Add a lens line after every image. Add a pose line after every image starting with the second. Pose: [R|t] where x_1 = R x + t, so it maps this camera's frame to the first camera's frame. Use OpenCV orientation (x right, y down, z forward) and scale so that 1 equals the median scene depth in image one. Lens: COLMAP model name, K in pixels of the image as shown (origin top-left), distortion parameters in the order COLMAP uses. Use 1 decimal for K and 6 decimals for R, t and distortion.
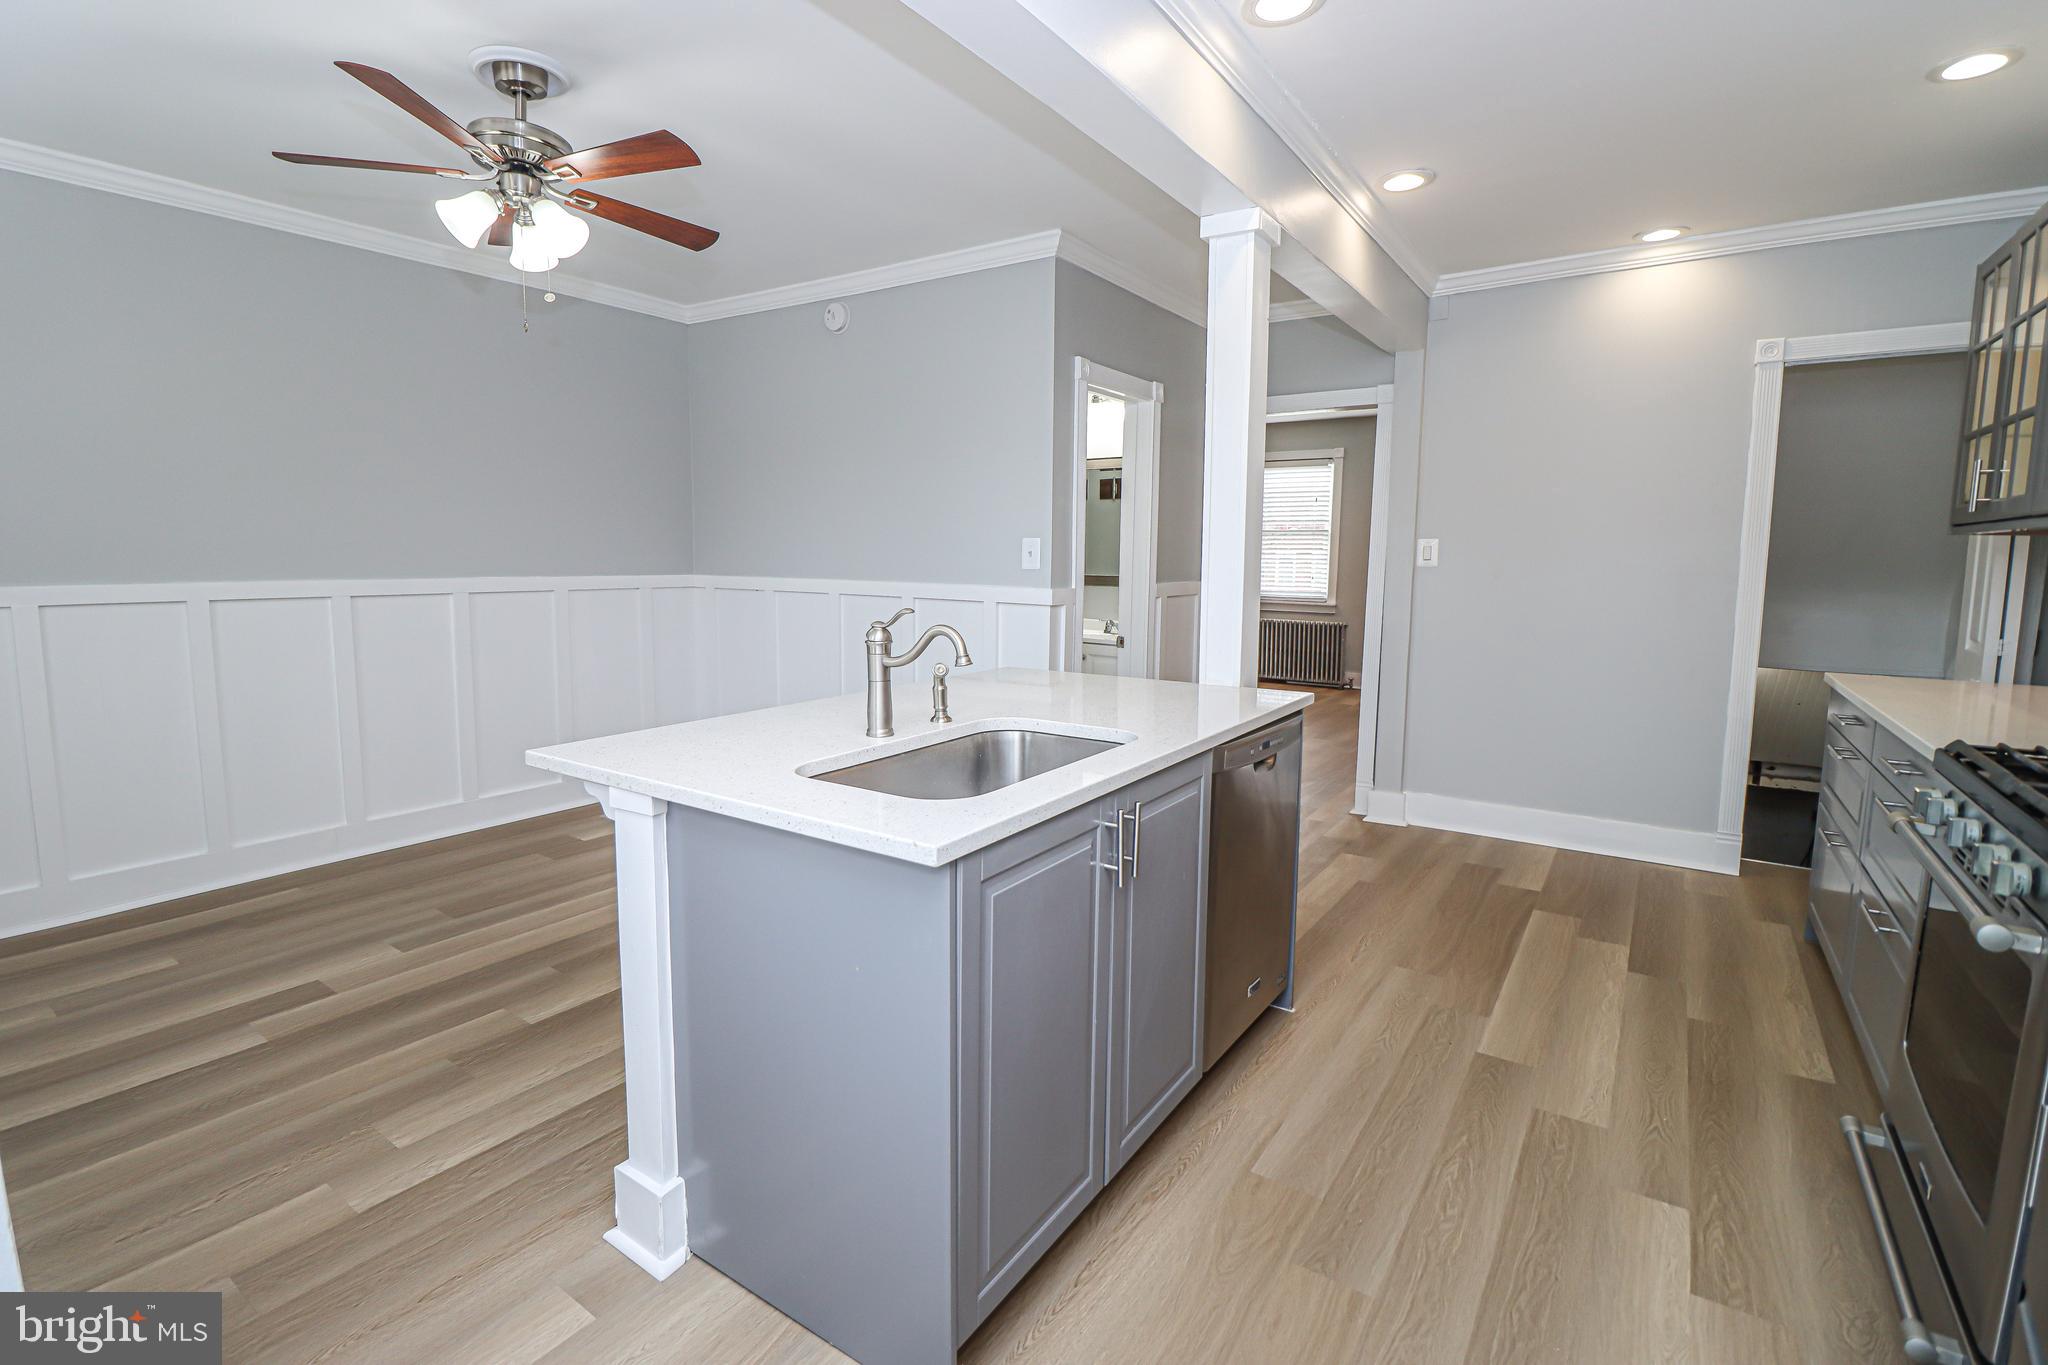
lens RADIAL K [[945.3, 0, 1003.4], [0, 945.3, 655.3], [0, 0, 1]] dist [-0.000828, -0.013371]
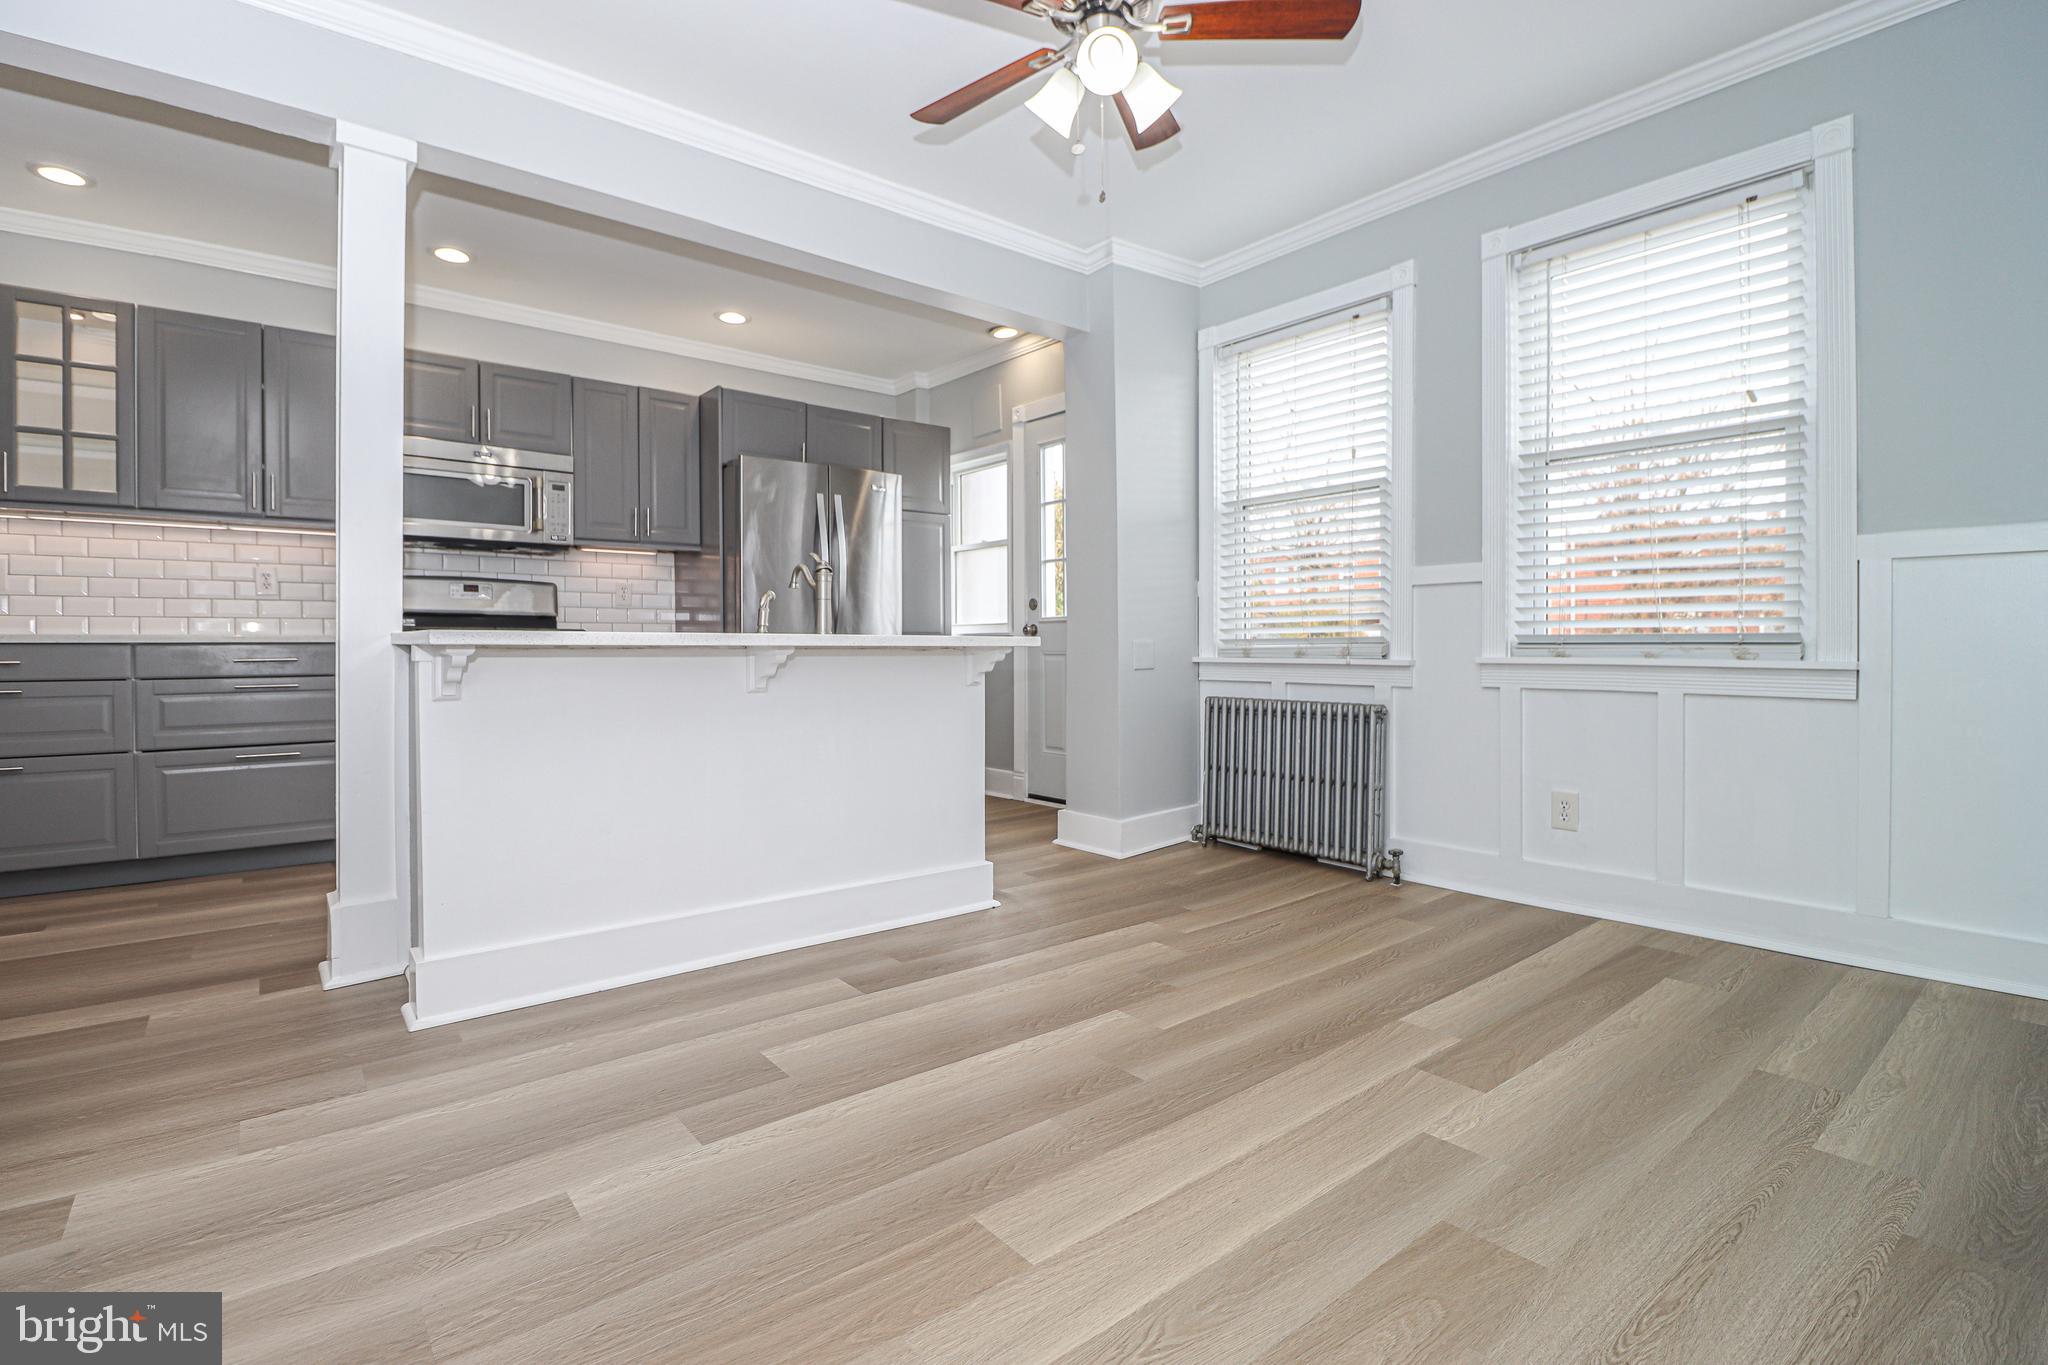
lens RADIAL K [[946.2, 0, 998.0], [0, 946.2, 654.5], [0, 0, 1]] dist [0.000144, -0.010284]
pose [[-0.957520, -0.007798, 0.288261, -0.704425], [0.027157, 0.992753, 0.117061, -0.047838], [-0.287085, 0.119916, -0.950369, 1.994331]]
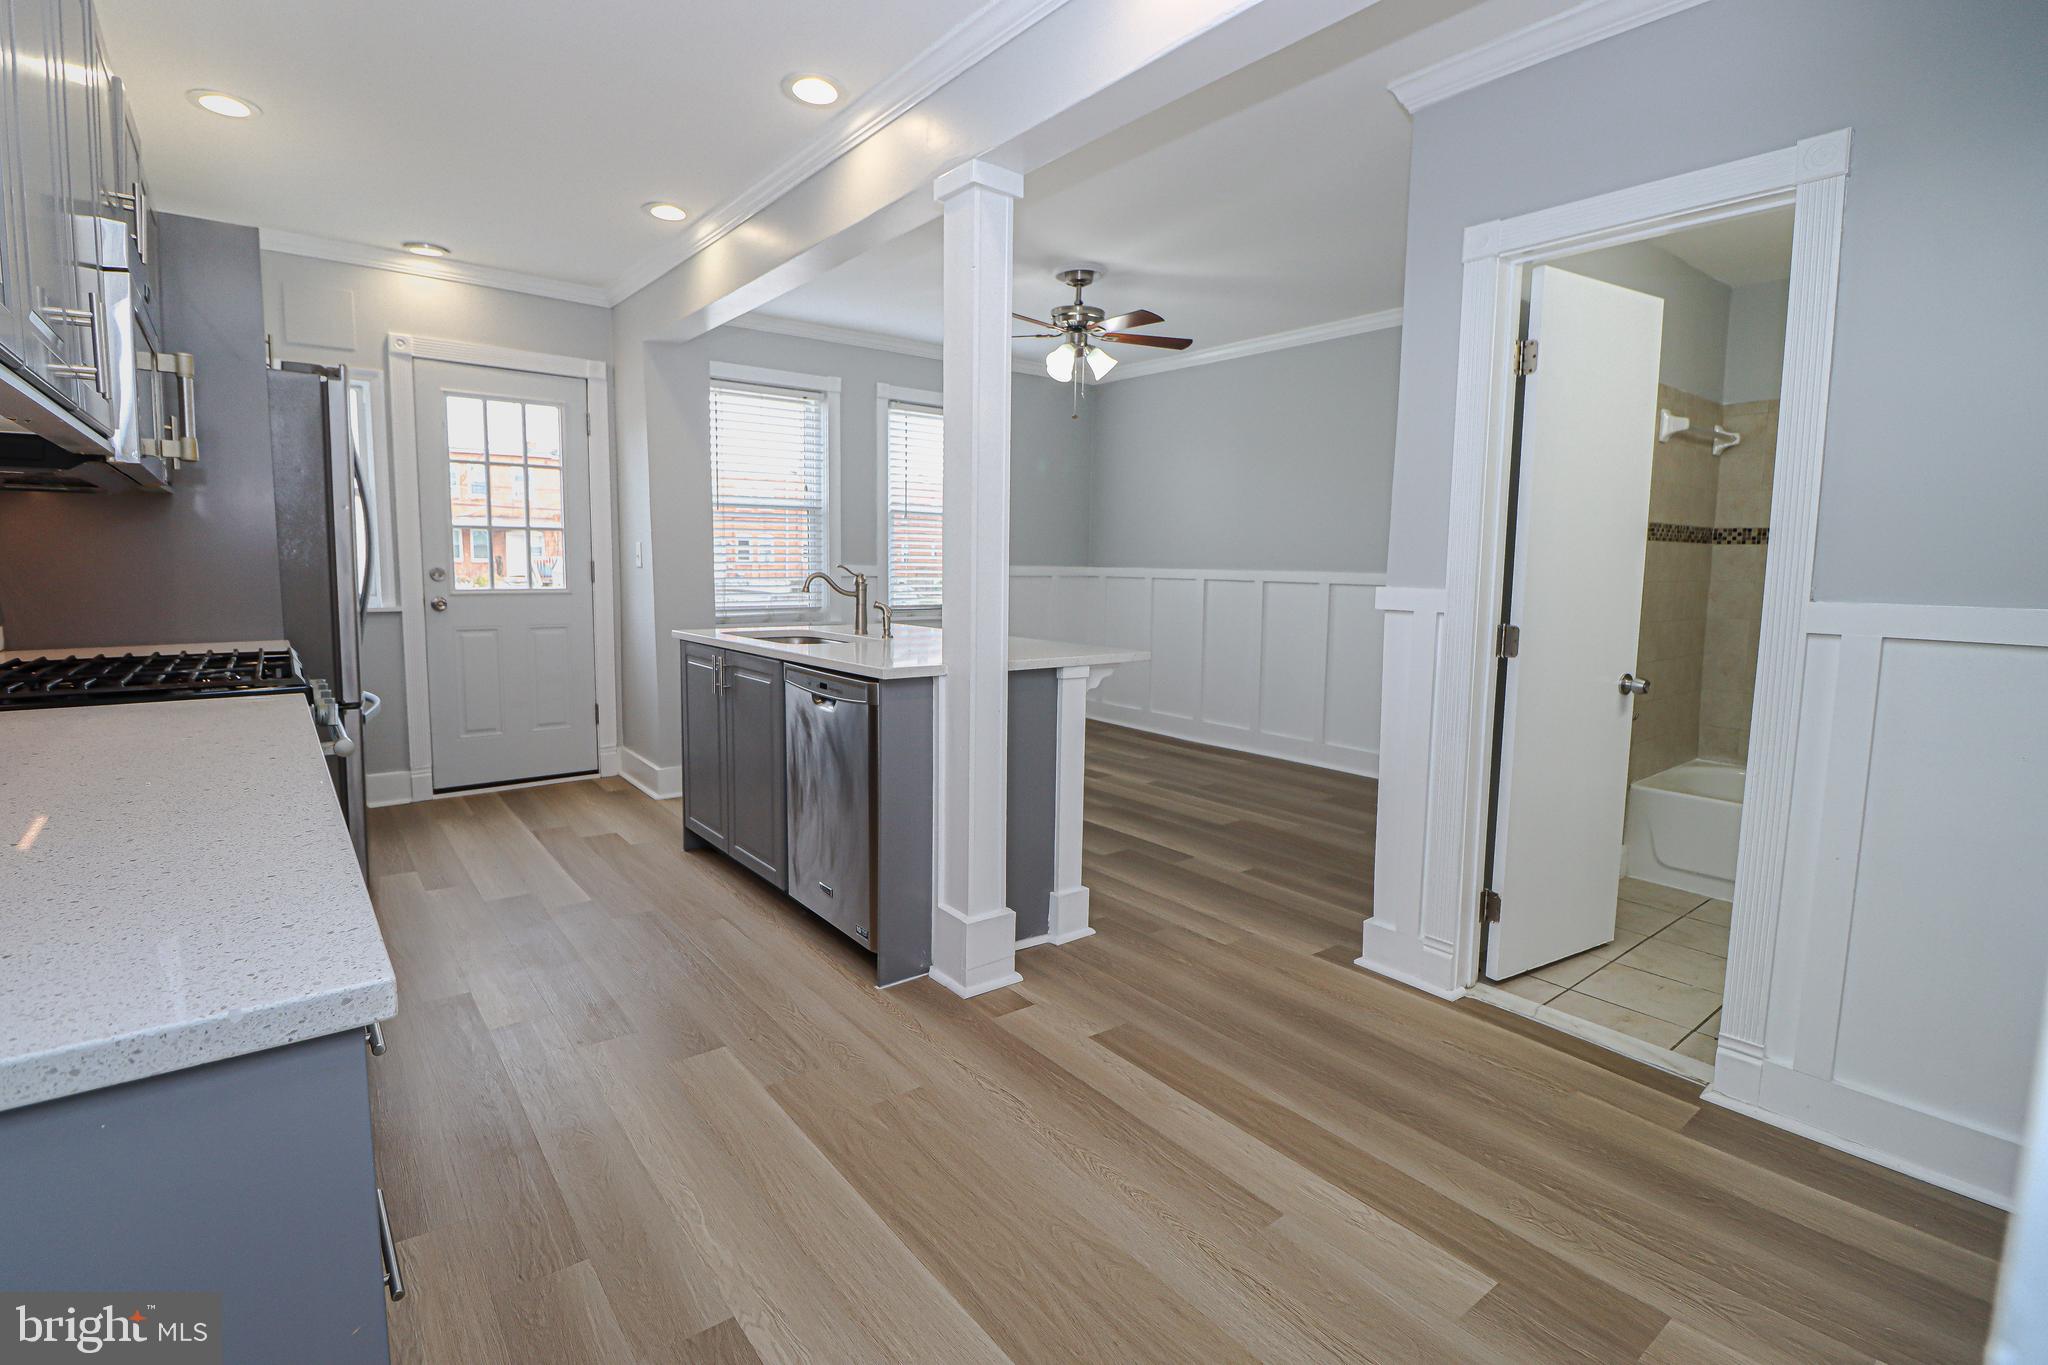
lens RADIAL K [[945.3, 0, 1003.4], [0, 945.3, 655.3], [0, 0, 1]] dist [-0.000828, -0.013371]
pose [[-0.294161, 0.084272, -0.952033, 1.334867], [-0.121176, 0.984778, 0.124612, -0.119834], [0.948043, 0.152020, -0.279472, 1.523812]]
